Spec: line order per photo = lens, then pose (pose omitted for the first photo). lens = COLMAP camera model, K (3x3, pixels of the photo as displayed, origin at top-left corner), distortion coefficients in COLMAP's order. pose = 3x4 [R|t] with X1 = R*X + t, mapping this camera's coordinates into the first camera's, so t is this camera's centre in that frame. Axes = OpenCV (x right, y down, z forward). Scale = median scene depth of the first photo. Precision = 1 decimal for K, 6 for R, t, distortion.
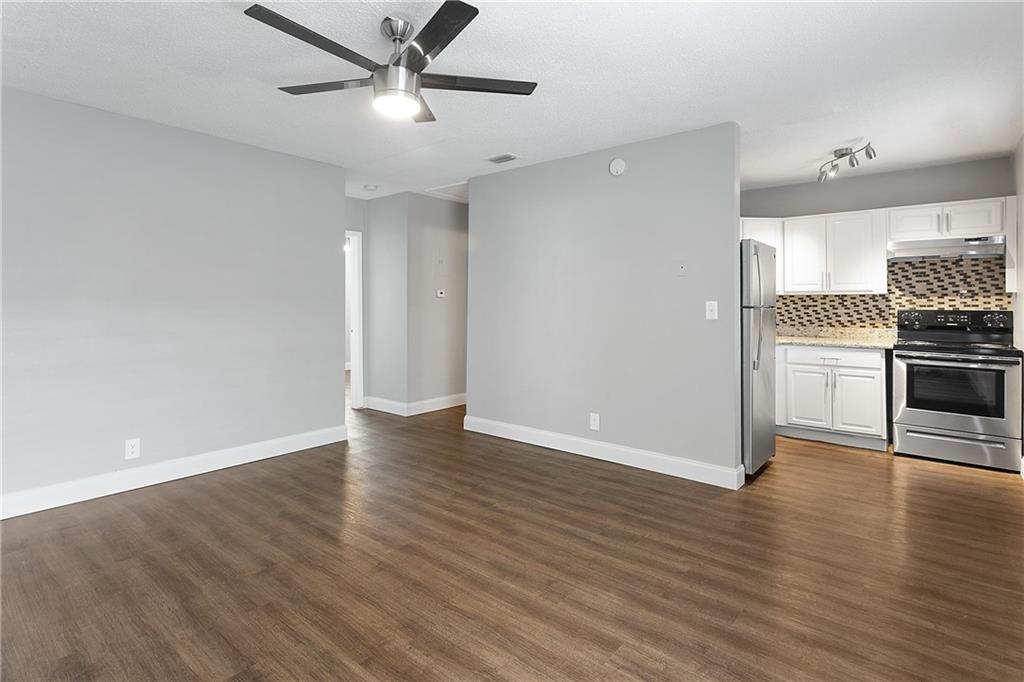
lens RADIAL K [[503.1, 0, 528.9], [0, 503.1, 296.1], [0, 0, 1]] dist [-0.004593, 0.003822]
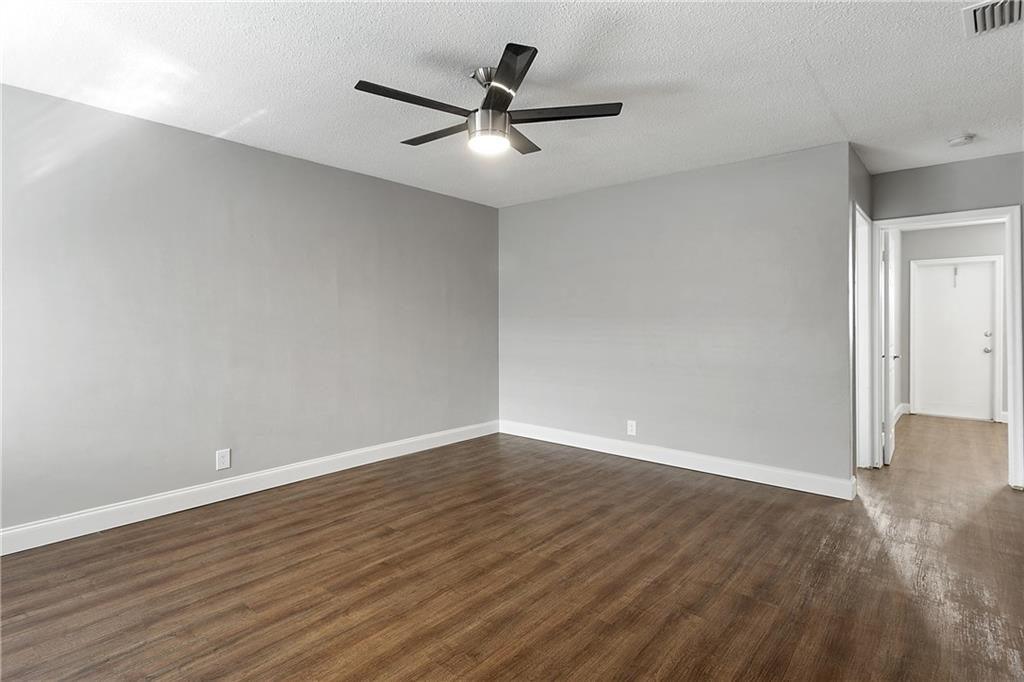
lens RADIAL K [[503.1, 0, 479.5], [0, 503.1, 322.2], [0, 0, 1]] dist [-0.004593, 0.003822]
pose [[-0.061256, 0.005866, -0.998105, 0.748237], [0.017281, 0.999839, 0.004816, 0.022888], [0.997973, -0.016953, -0.061347, 0.937300]]
